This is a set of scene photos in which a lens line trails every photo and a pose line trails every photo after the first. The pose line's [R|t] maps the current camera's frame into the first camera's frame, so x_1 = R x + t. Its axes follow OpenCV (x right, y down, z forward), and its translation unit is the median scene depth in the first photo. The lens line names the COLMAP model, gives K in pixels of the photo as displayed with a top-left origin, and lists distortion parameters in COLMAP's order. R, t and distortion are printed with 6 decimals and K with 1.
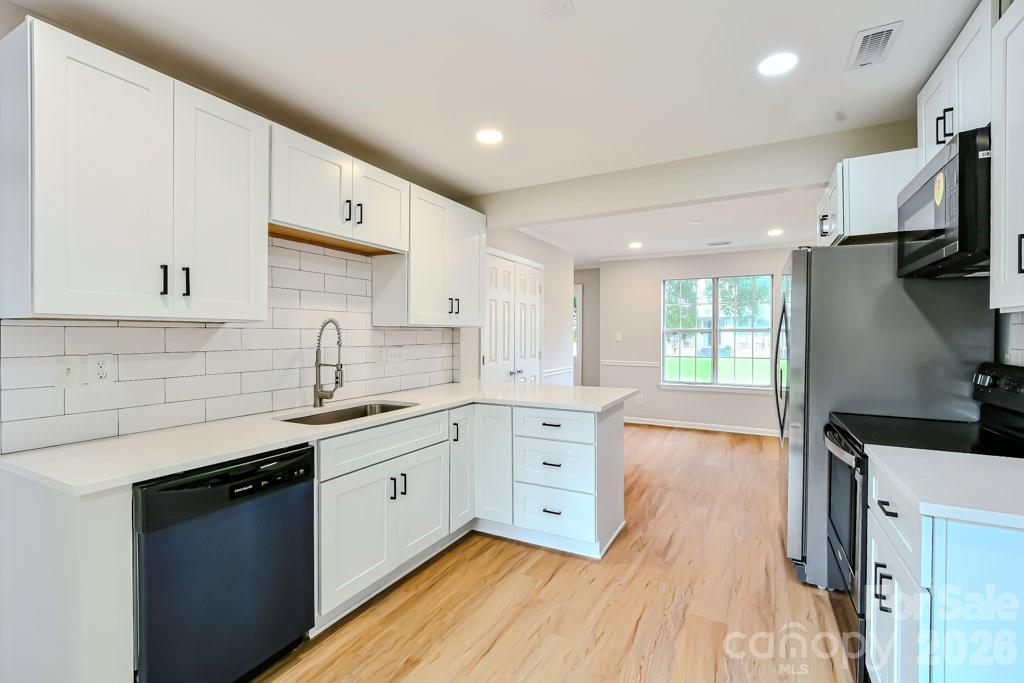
lens RADIAL K [[454.1, 0, 512.2], [0, 454.1, 339.0], [0, 0, 1]] dist [0.000941, -0.000218]
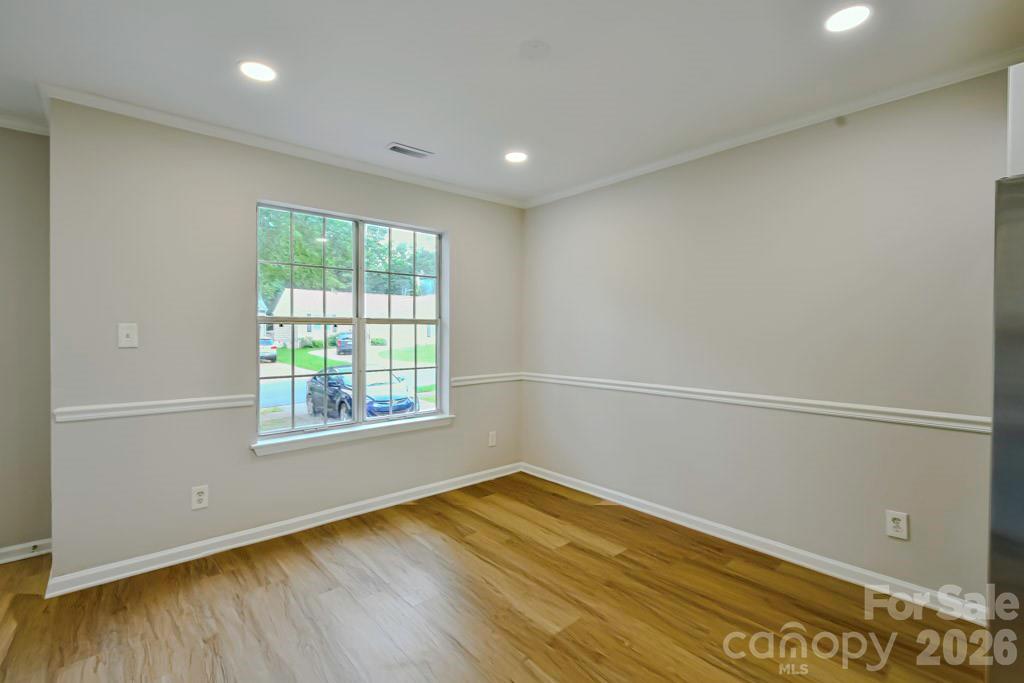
lens RADIAL K [[461.4, 0, 508.6], [0, 461.4, 334.9], [0, 0, 1]] dist [-0.009798, -0.000763]
pose [[0.345971, -0.009782, 0.938194, 0.019125], [0.009073, 0.999934, 0.007079, -0.012082], [-0.938201, 0.006063, 0.346037, 1.670587]]
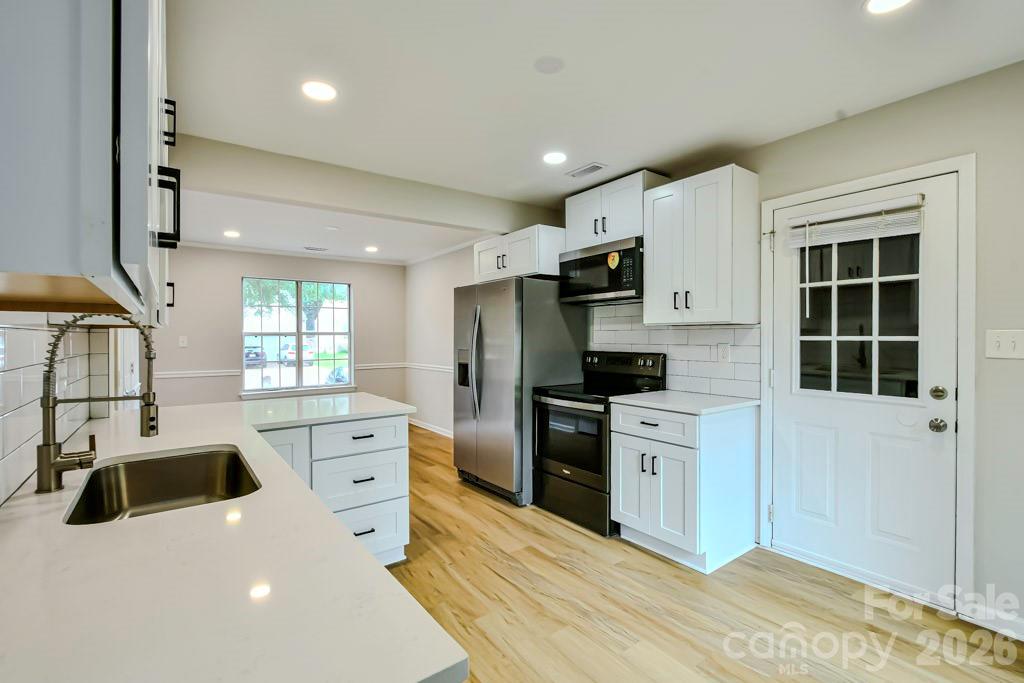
lens RADIAL K [[457.1, 0, 512.0], [0, 457.1, 341.5], [0, 0, 1]] dist [0.001989, 0.000524]
pose [[0.438569, -0.012527, 0.898610, -0.645442], [0.014977, 0.999866, 0.006629, -0.003566], [-0.898573, 0.010551, 0.438697, 0.350555]]
